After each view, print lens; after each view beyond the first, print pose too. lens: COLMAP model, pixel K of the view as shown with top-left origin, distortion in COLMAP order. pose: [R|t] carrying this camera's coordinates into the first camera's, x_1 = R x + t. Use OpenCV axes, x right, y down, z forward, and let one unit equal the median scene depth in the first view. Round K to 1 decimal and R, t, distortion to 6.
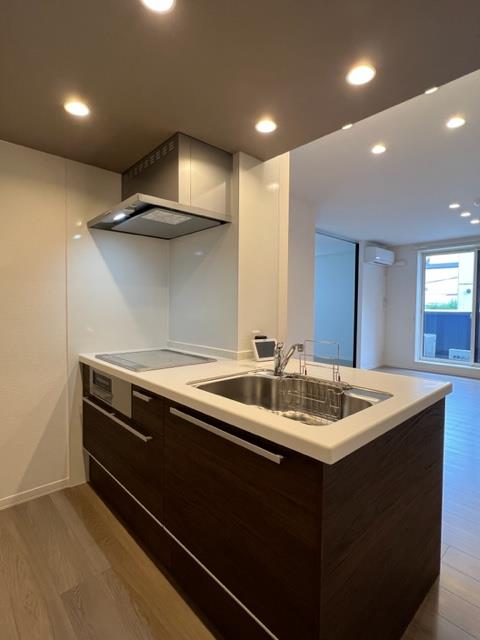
lens RADIAL K [[326.3, 0, 241.8], [0, 326.3, 316.9], [0, 0, 1]] dist [0.001645, -0.003982]
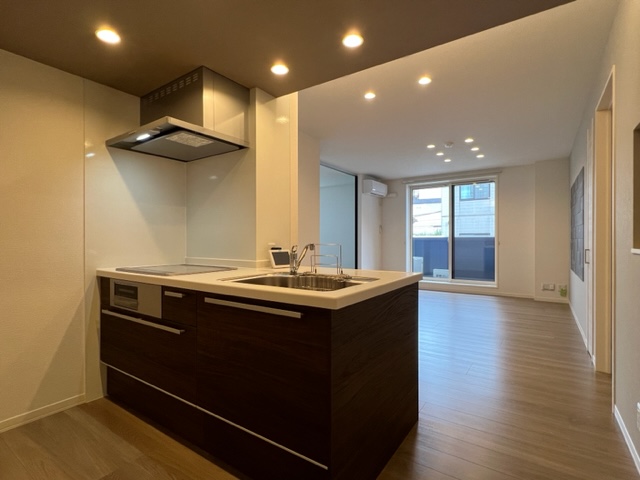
lens RADIAL K [[326.3, 0, 320.3], [0, 326.3, 242.5], [0, 0, 1]] dist [0.001645, -0.003982]
pose [[0.975386, -0.011877, 0.220184, -0.043613], [0.017770, 0.999534, -0.024804, 0.073125], [-0.219787, 0.028106, 0.975143, -0.157875]]
